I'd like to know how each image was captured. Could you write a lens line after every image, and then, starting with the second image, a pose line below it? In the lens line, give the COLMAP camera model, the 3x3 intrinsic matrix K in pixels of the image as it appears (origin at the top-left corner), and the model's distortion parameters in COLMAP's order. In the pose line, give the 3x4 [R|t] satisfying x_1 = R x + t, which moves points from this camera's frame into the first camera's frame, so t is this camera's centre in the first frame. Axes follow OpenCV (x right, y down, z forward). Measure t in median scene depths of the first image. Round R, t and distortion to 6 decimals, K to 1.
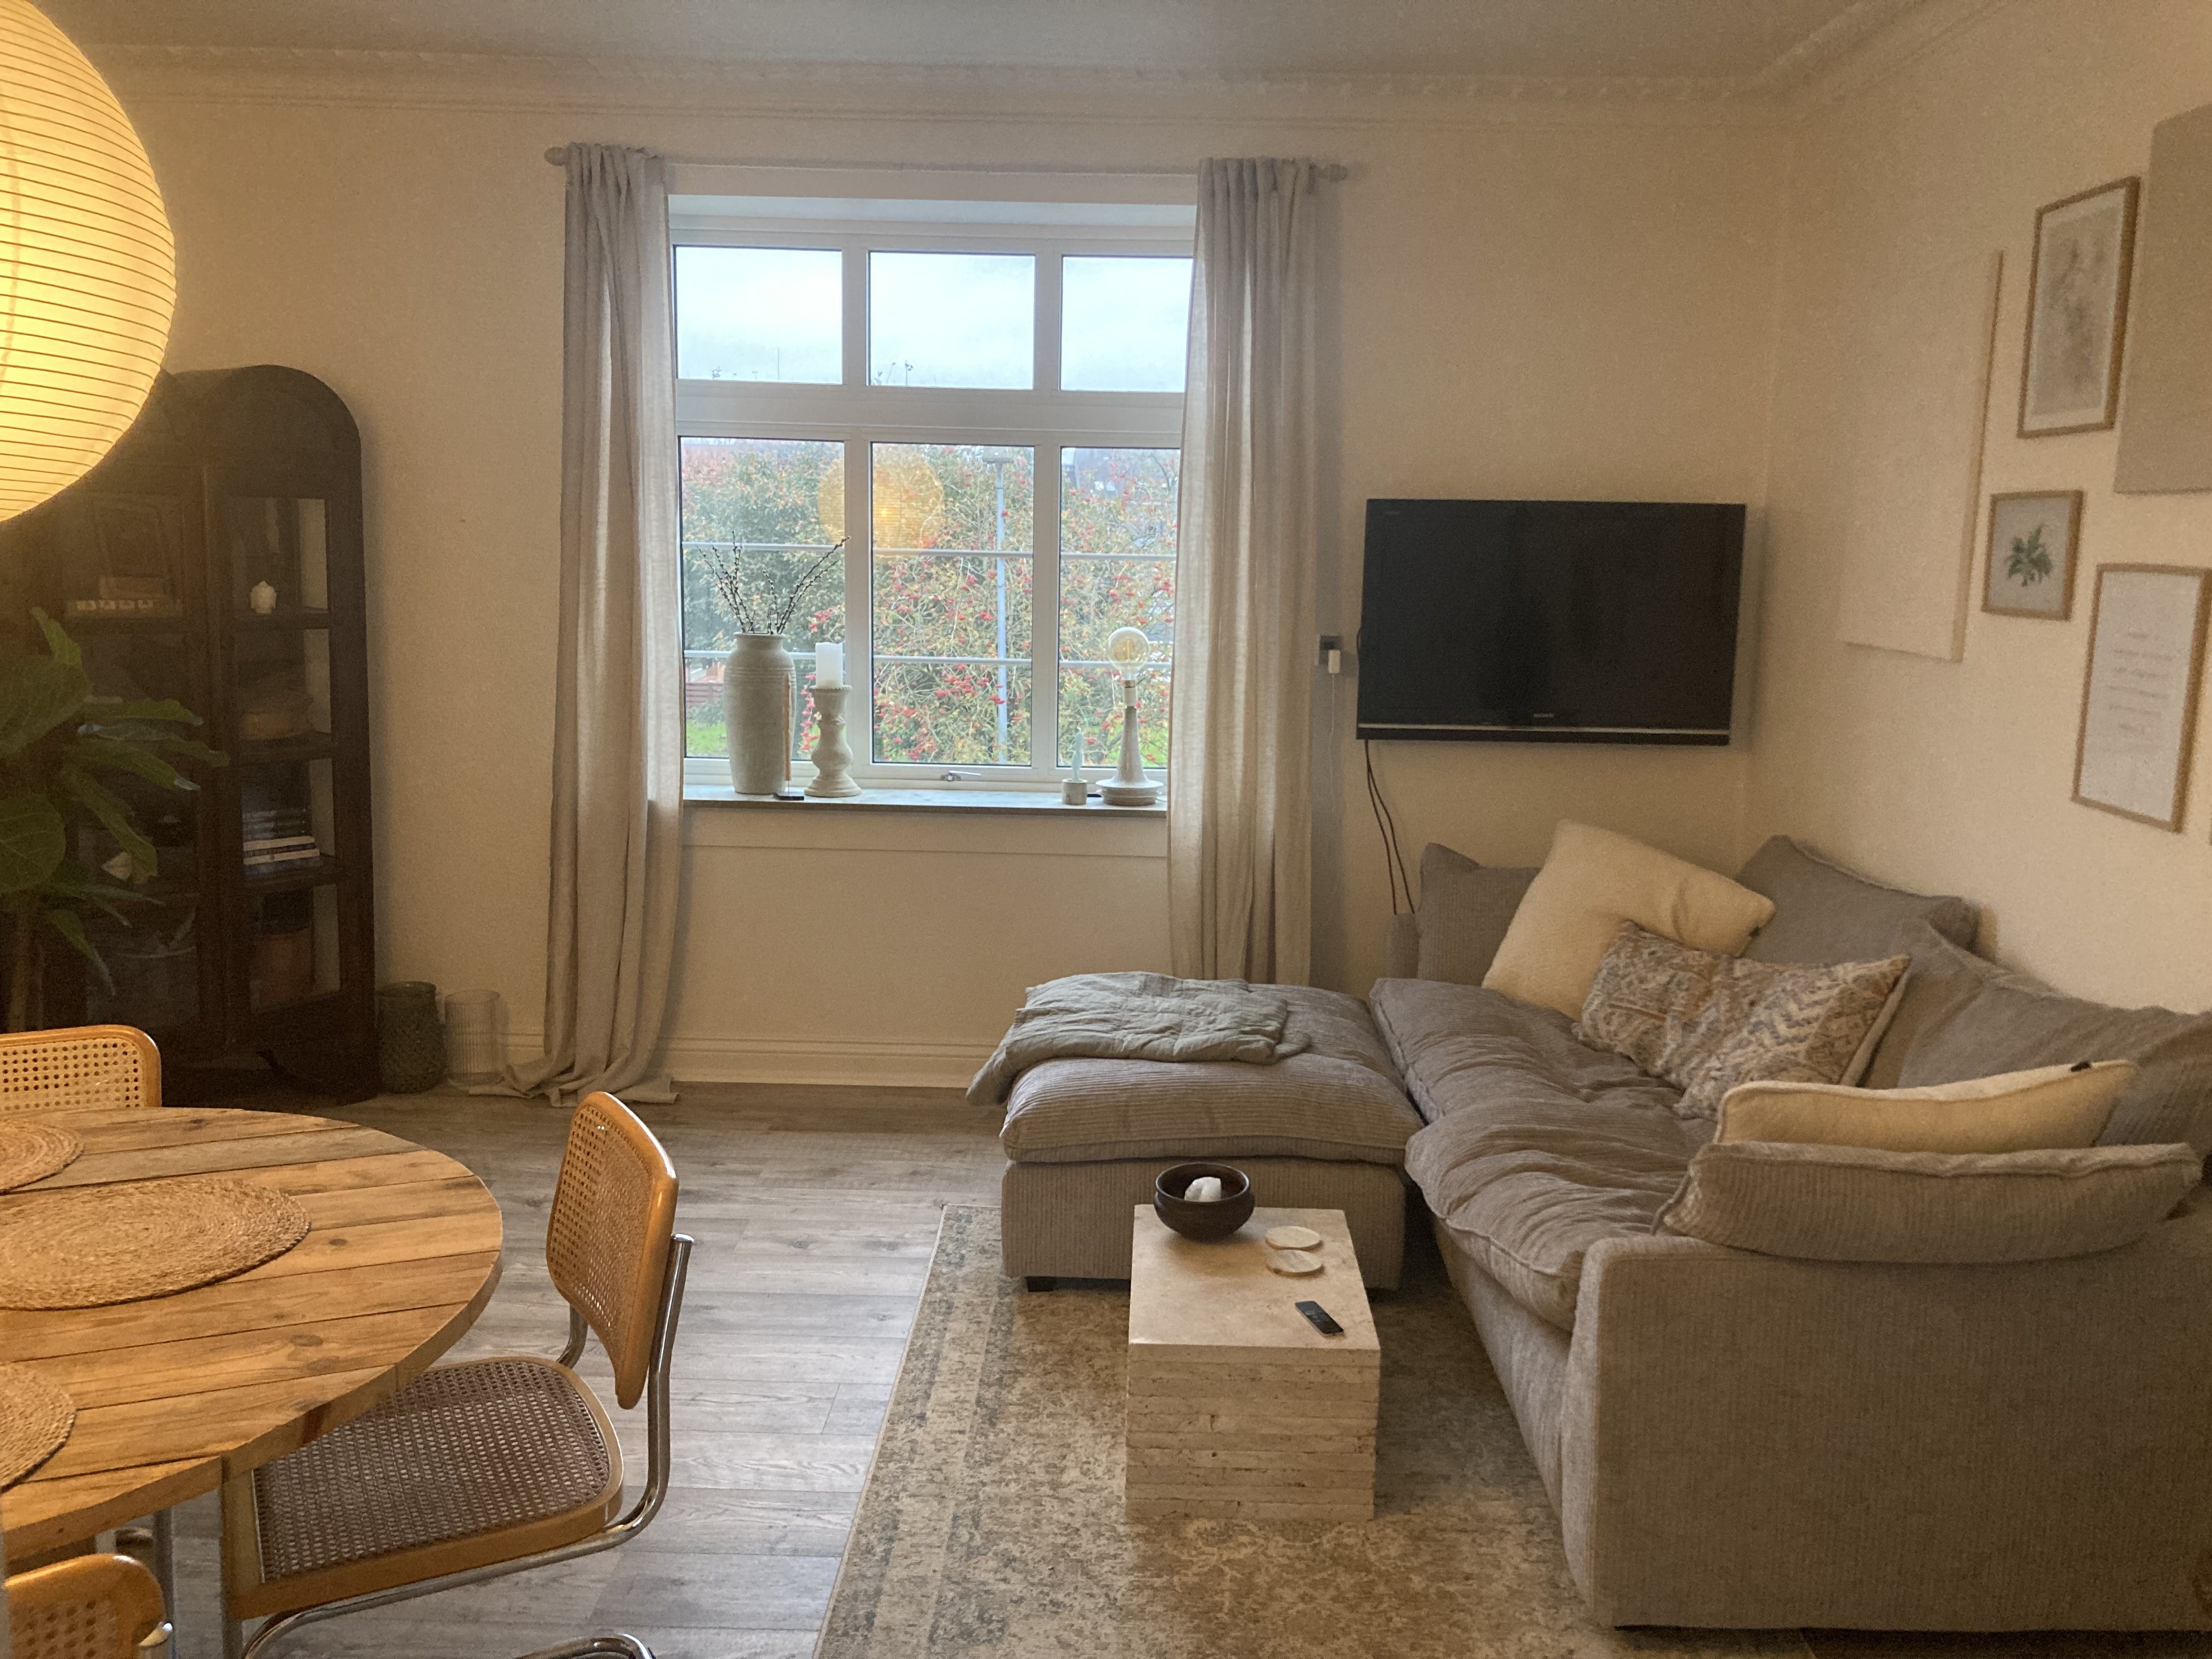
lens RADIAL K [[1815.9, 0, 1124.6], [0, 1815.9, 815.9], [0, 0, 1]] dist [0.048513, -0.063699]
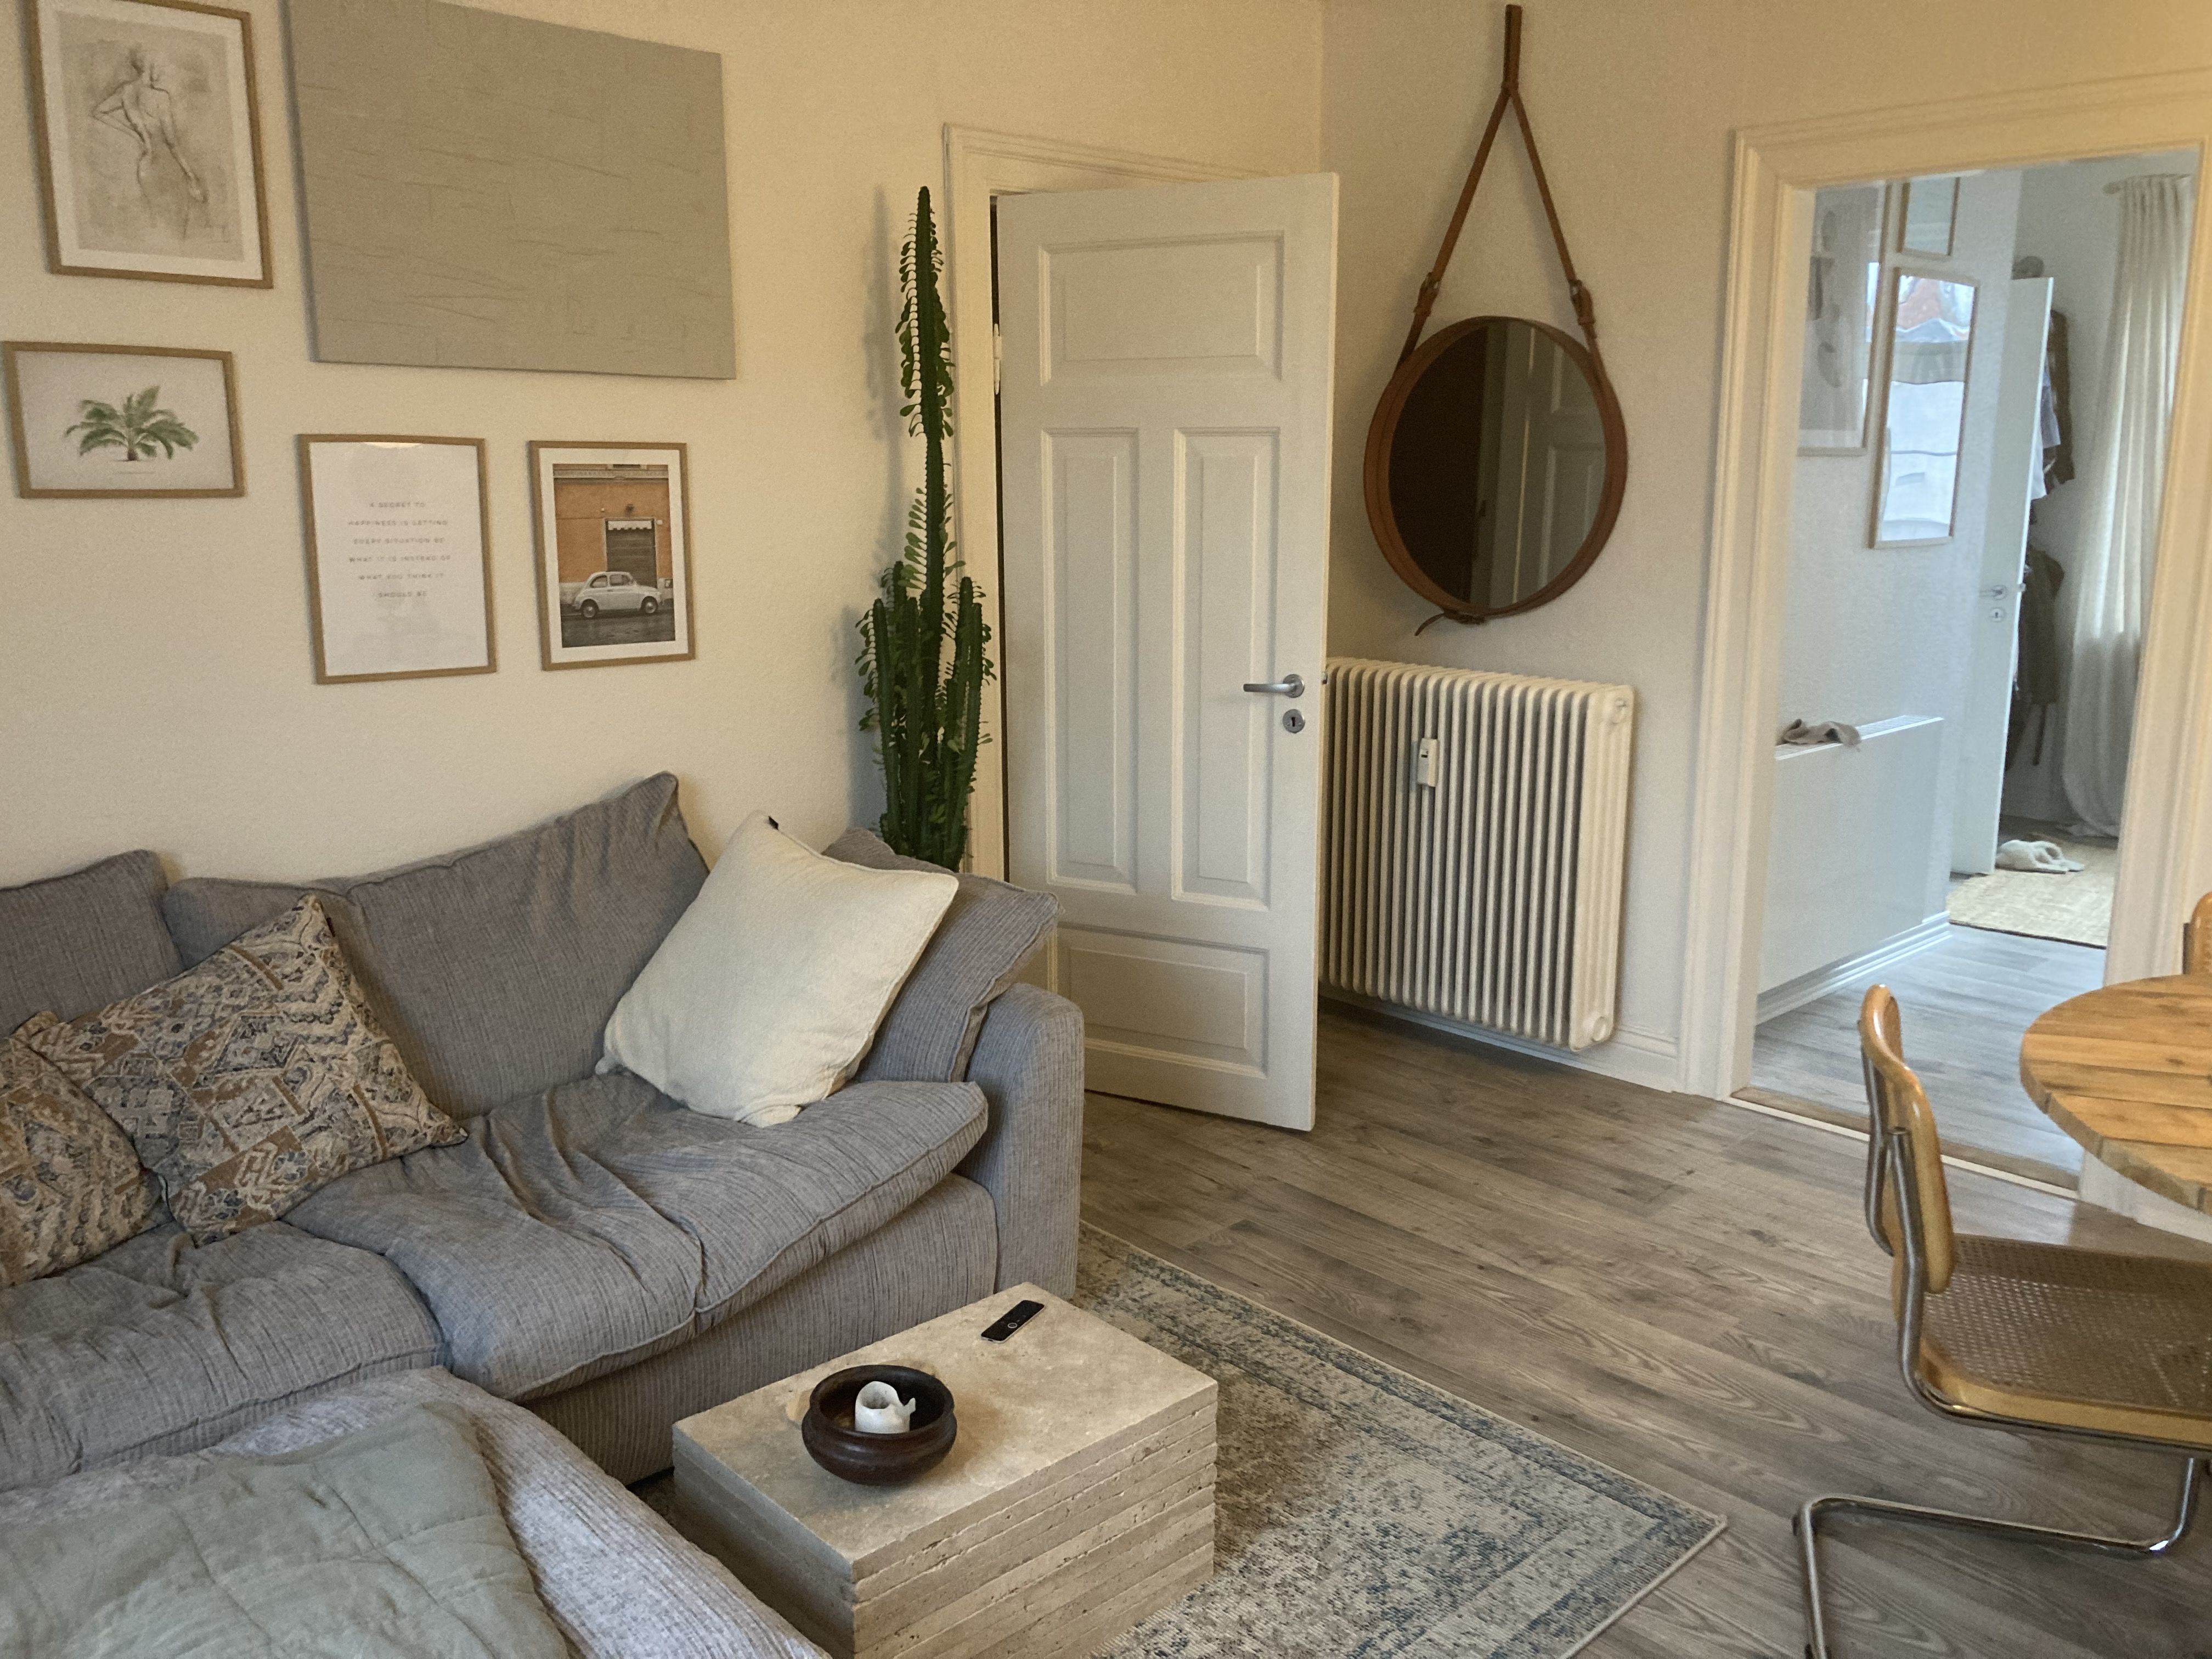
lens RADIAL K [[1815.9, 0, 1125.2], [0, 1815.9, 837.5], [0, 0, 1]] dist [0.048513, -0.063699]
pose [[-0.703400, -0.167562, 0.690761, -0.526865], [0.087876, 0.943860, 0.318442, -0.231350], [-0.705341, 0.284693, -0.649187, 1.550874]]
